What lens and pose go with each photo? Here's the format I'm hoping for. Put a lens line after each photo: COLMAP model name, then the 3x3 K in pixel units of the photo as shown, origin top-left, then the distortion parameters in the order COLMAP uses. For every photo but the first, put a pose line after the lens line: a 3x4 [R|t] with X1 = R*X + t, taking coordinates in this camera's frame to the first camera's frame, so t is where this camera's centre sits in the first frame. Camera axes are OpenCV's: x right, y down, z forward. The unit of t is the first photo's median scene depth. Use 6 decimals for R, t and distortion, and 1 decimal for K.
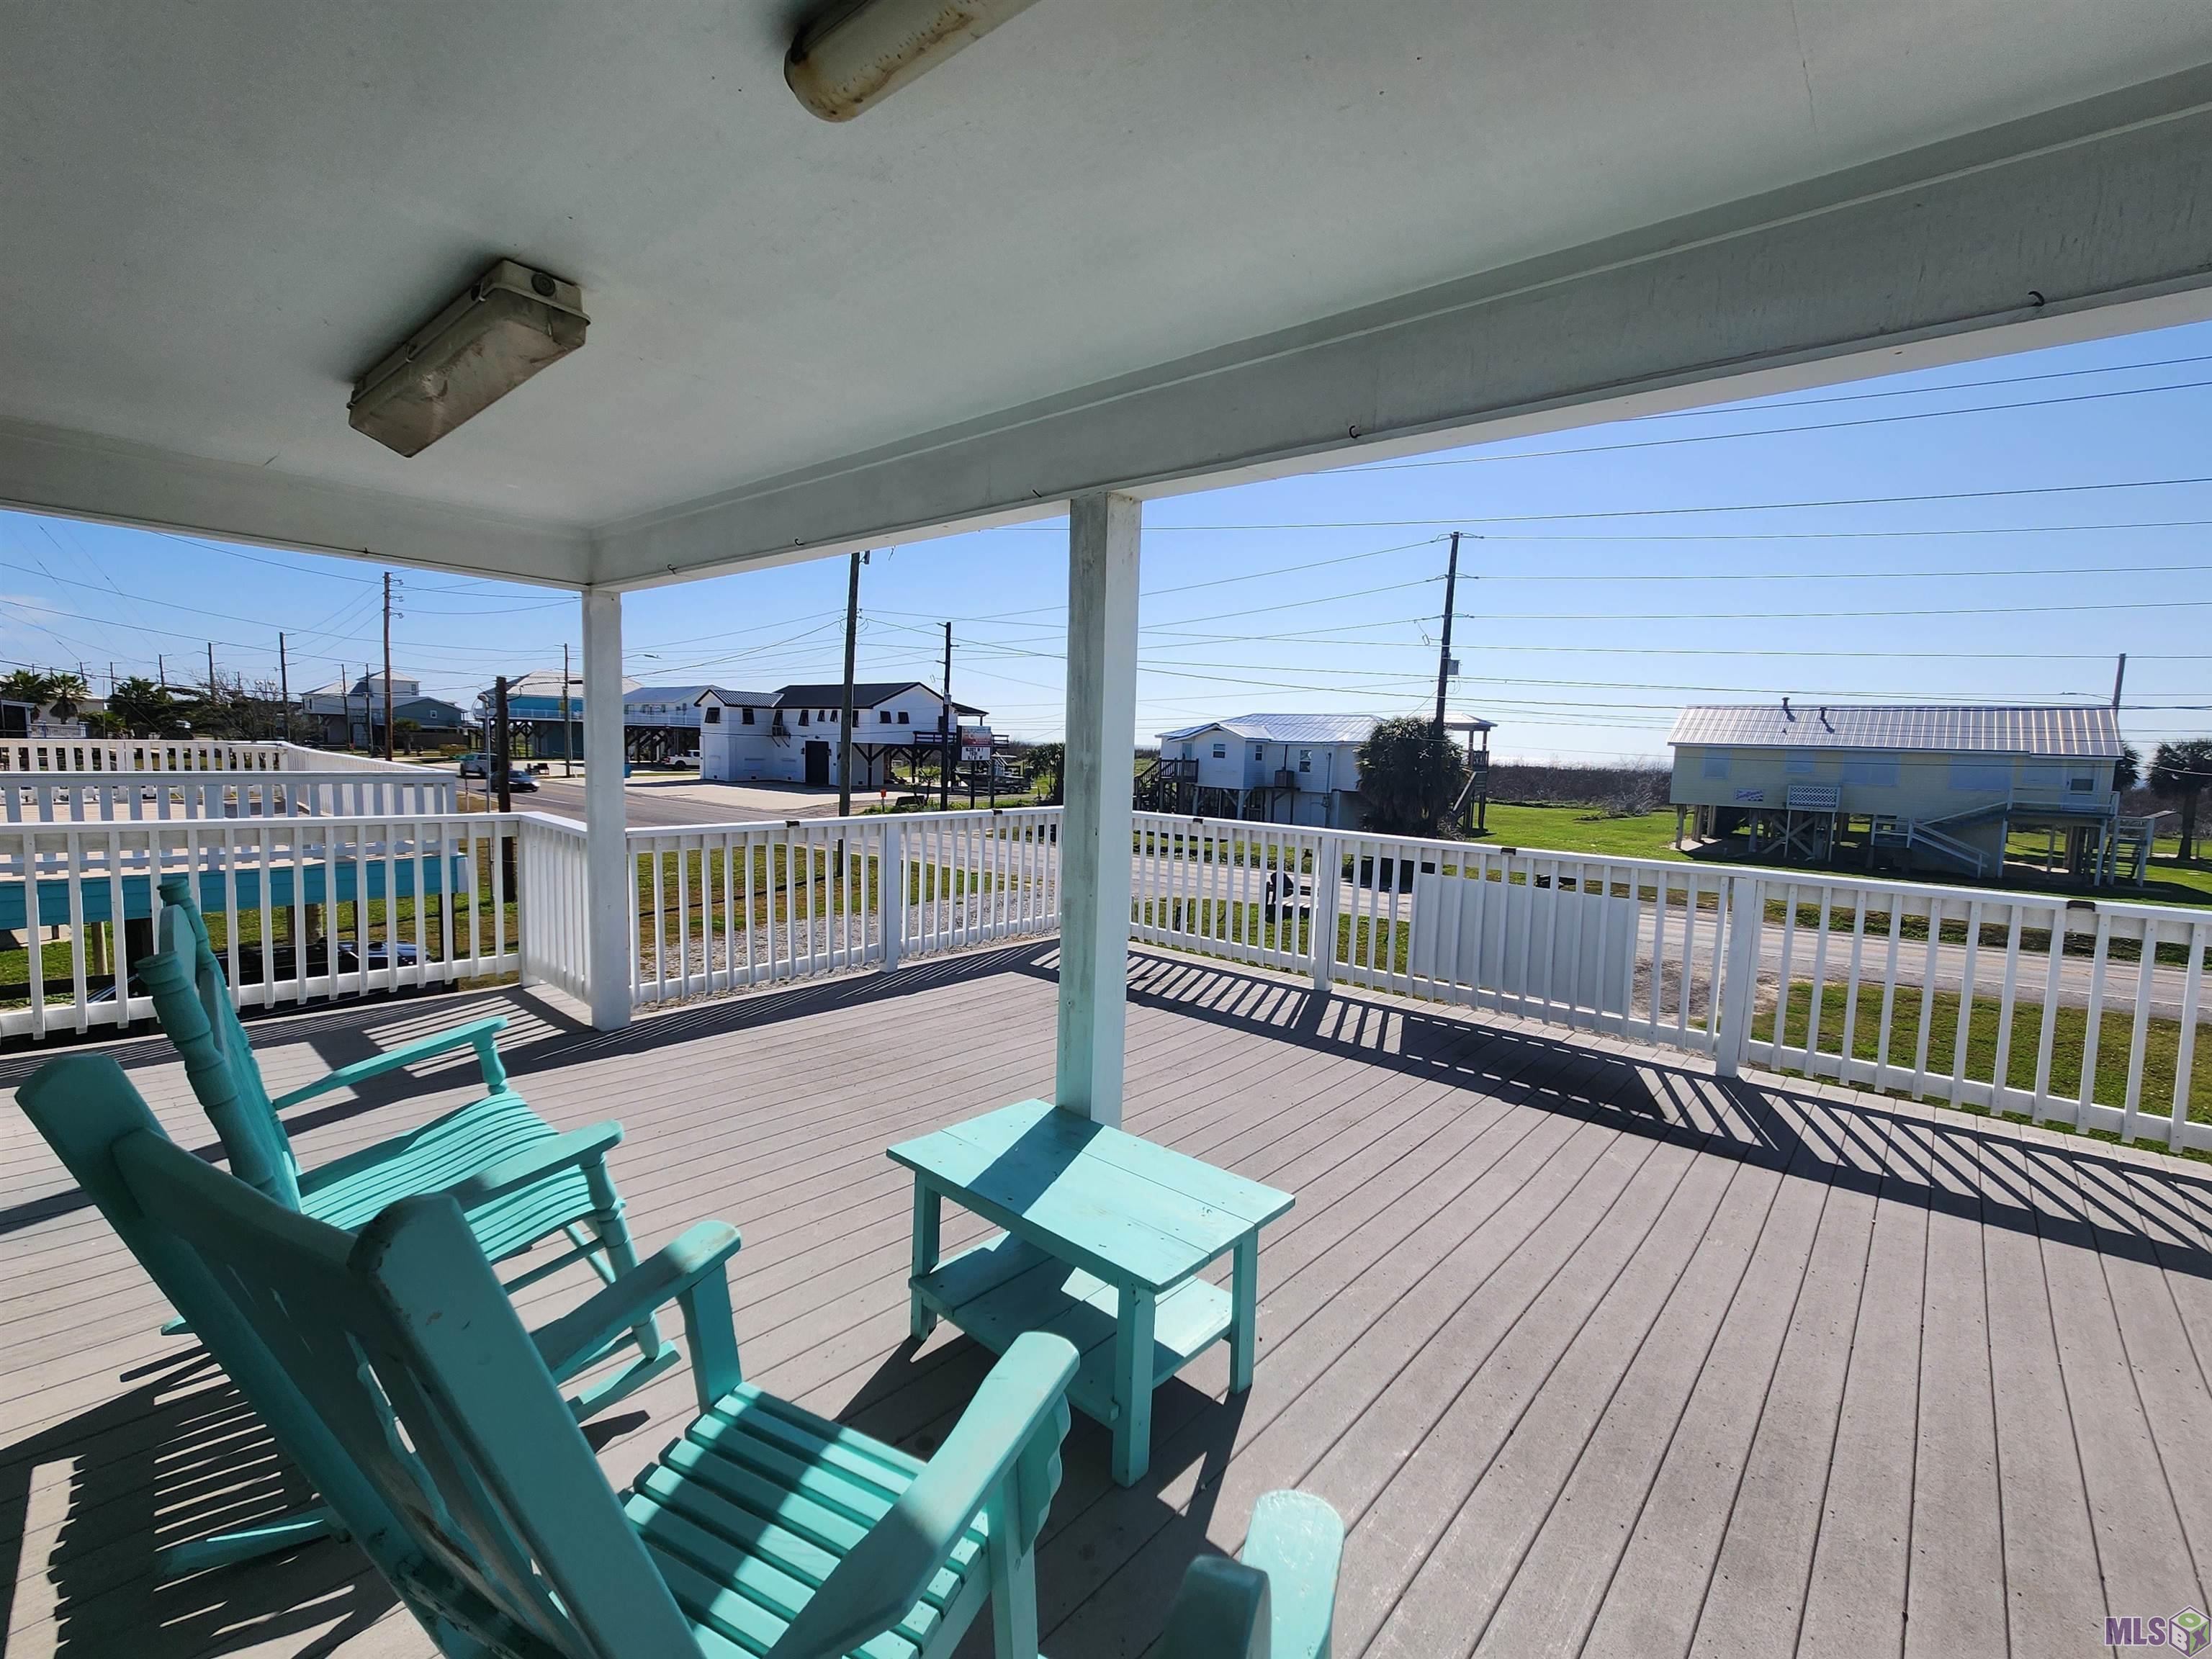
lens RADIAL K [[968.8, 0, 1102.1], [0, 968.8, 829.1], [0, 0, 1]] dist [-0.000525, 0.000487]
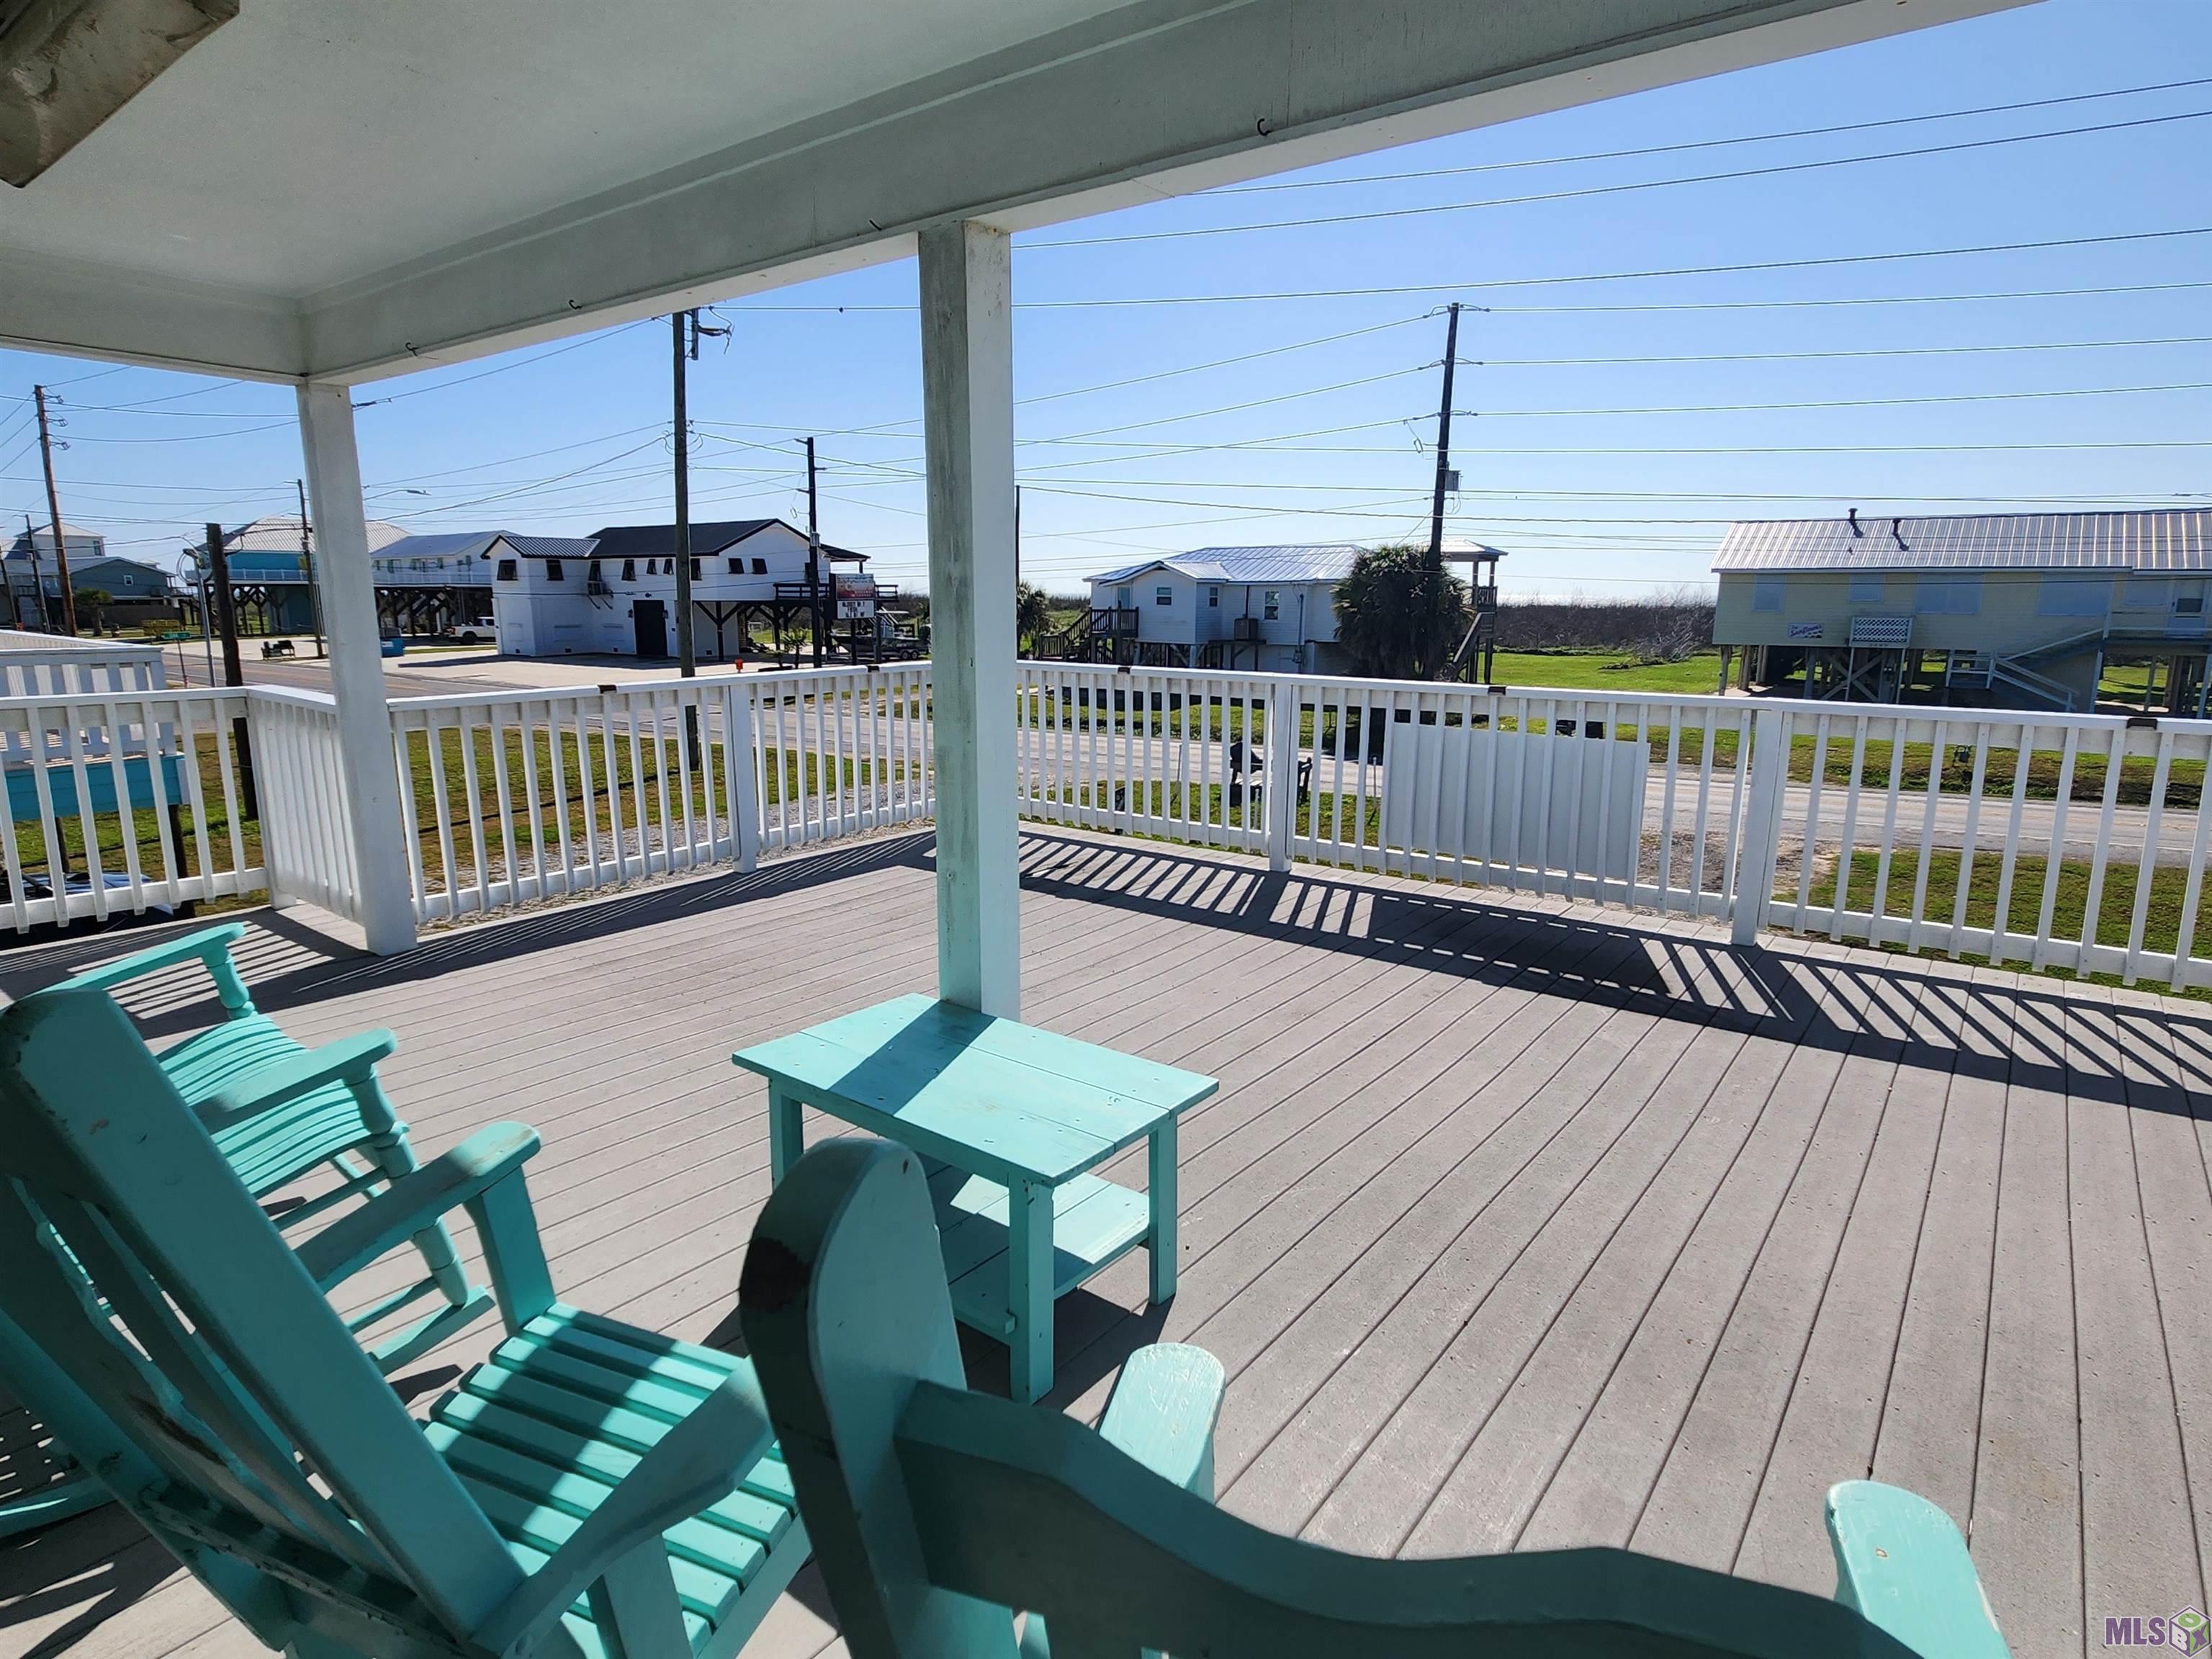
lens RADIAL K [[1209.4, 0, 1096.1], [0, 1209.4, 832.7], [0, 0, 1]] dist [0.000809, -0.000857]
pose [[0.997581, -0.041404, 0.055835, 0.016910], [0.035144, 0.993444, 0.108780, 0.017921], [-0.059973, -0.106554, 0.992497, -0.011030]]
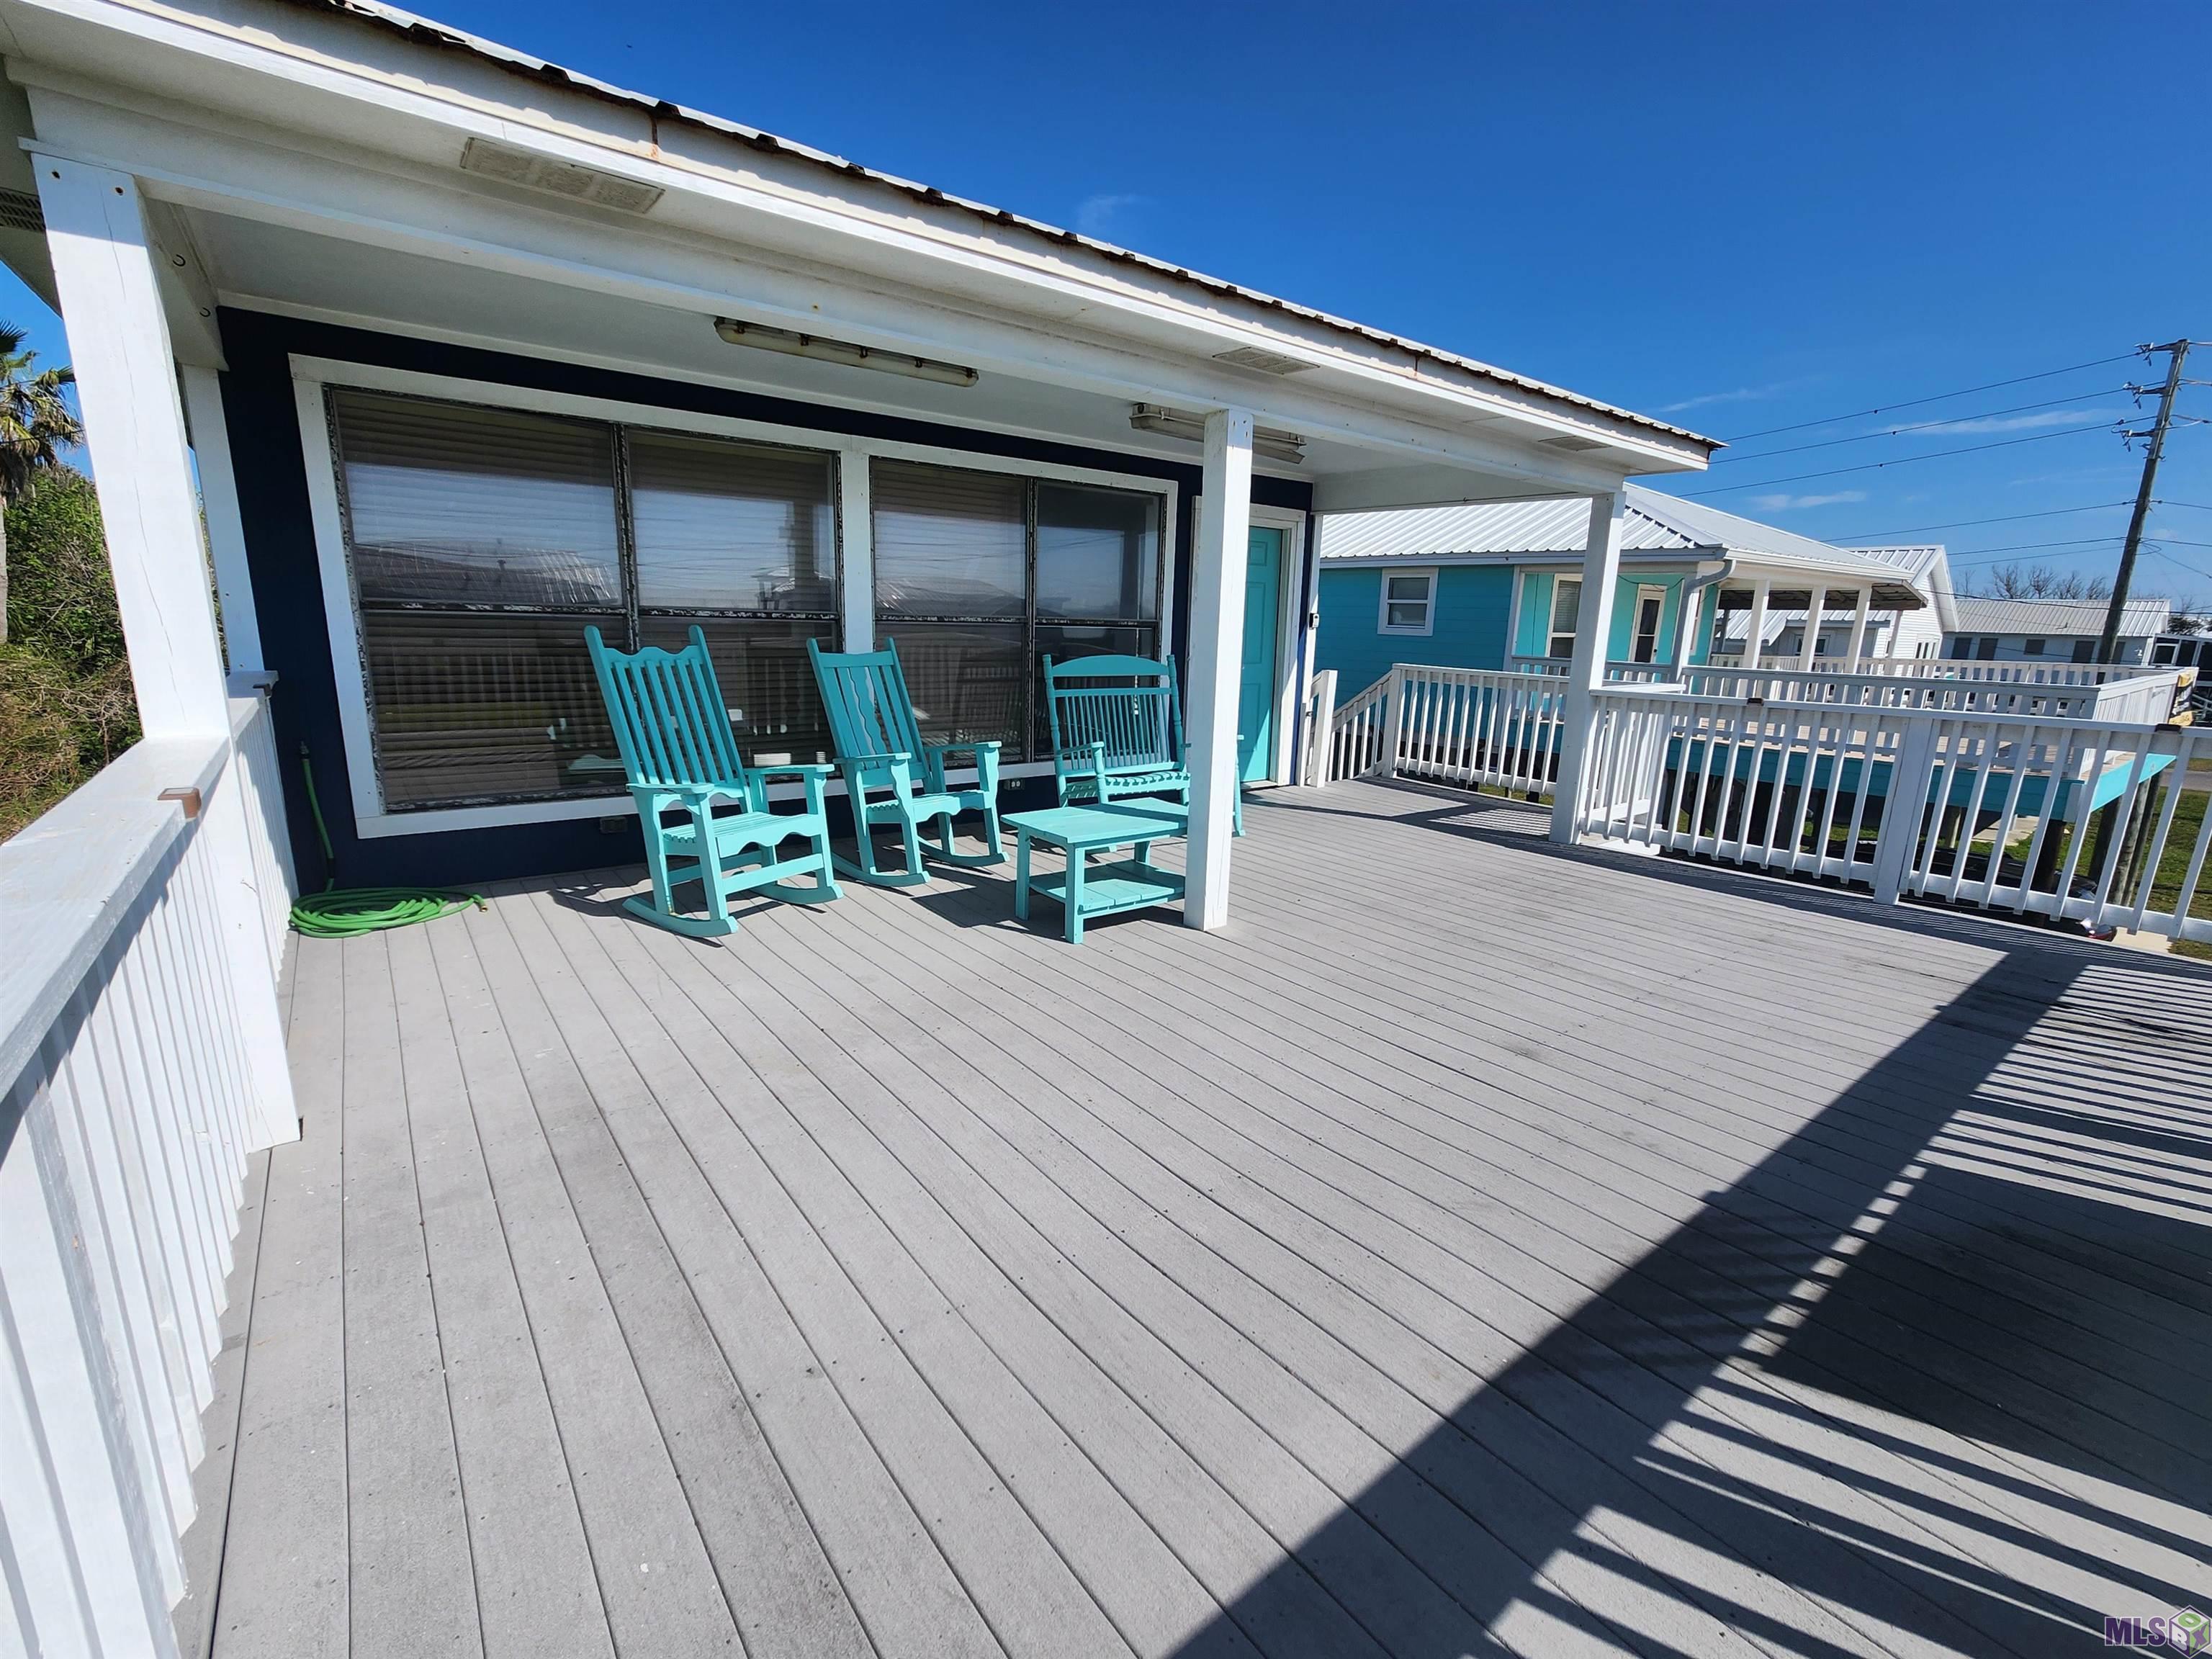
lens RADIAL K [[968.8, 0, 1102.1], [0, 968.8, 829.1], [0, 0, 1]] dist [-0.000525, 0.000487]
pose [[-0.193611, 0.174174, -0.965494, 0.765775], [-0.119328, 0.972628, 0.199390, 0.004540], [0.973795, 0.153814, -0.167527, 0.554231]]
